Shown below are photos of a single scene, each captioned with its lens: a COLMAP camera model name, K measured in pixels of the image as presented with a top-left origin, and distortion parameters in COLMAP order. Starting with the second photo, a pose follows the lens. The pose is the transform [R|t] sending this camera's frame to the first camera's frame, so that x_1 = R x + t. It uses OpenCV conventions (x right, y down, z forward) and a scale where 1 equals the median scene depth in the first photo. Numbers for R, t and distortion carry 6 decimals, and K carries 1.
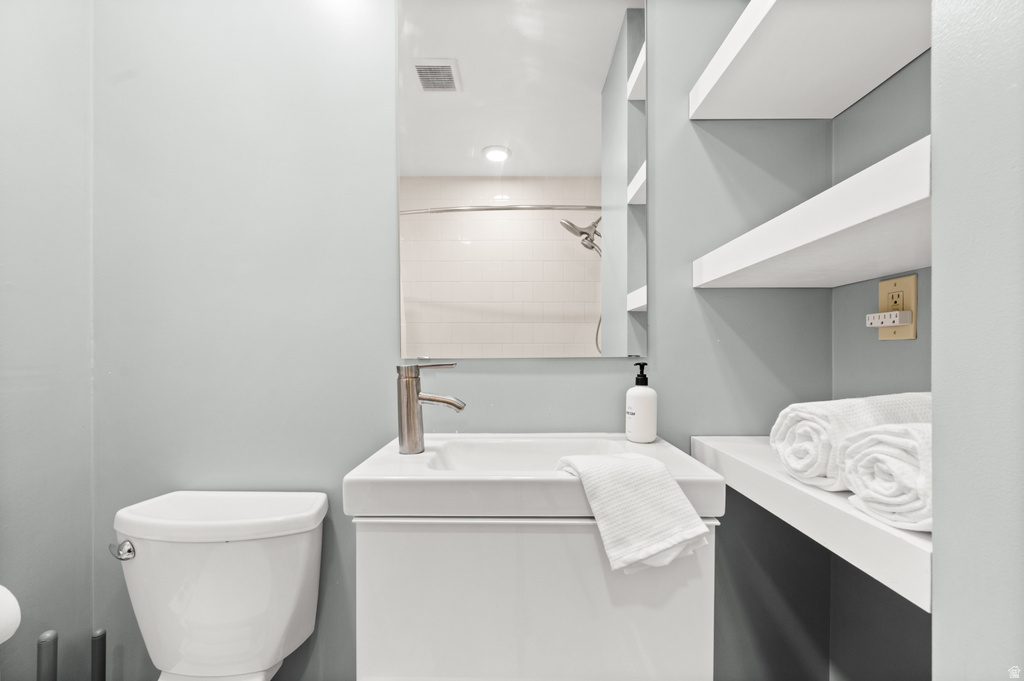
lens RADIAL K [[405.0, 0, 512.0], [0, 405.0, 340.5], [0, 0, 1]] dist [-0.000128, -0.000006]
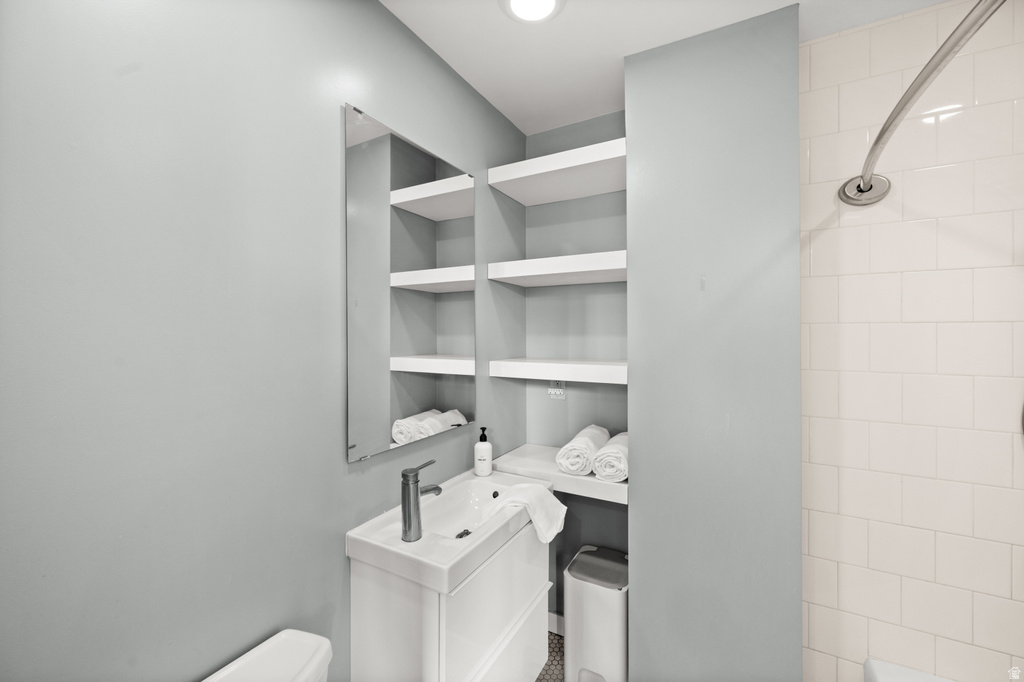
lens RADIAL K [[405.0, 0, 512.0], [0, 405.0, 341.0], [0, 0, 1]] dist [-0.000128, -0.000006]
pose [[0.475780, -0.011871, 0.879484, -1.703307], [-0.023747, 0.999371, 0.026335, -0.545505], [-0.879244, -0.033415, 0.475199, 0.191409]]
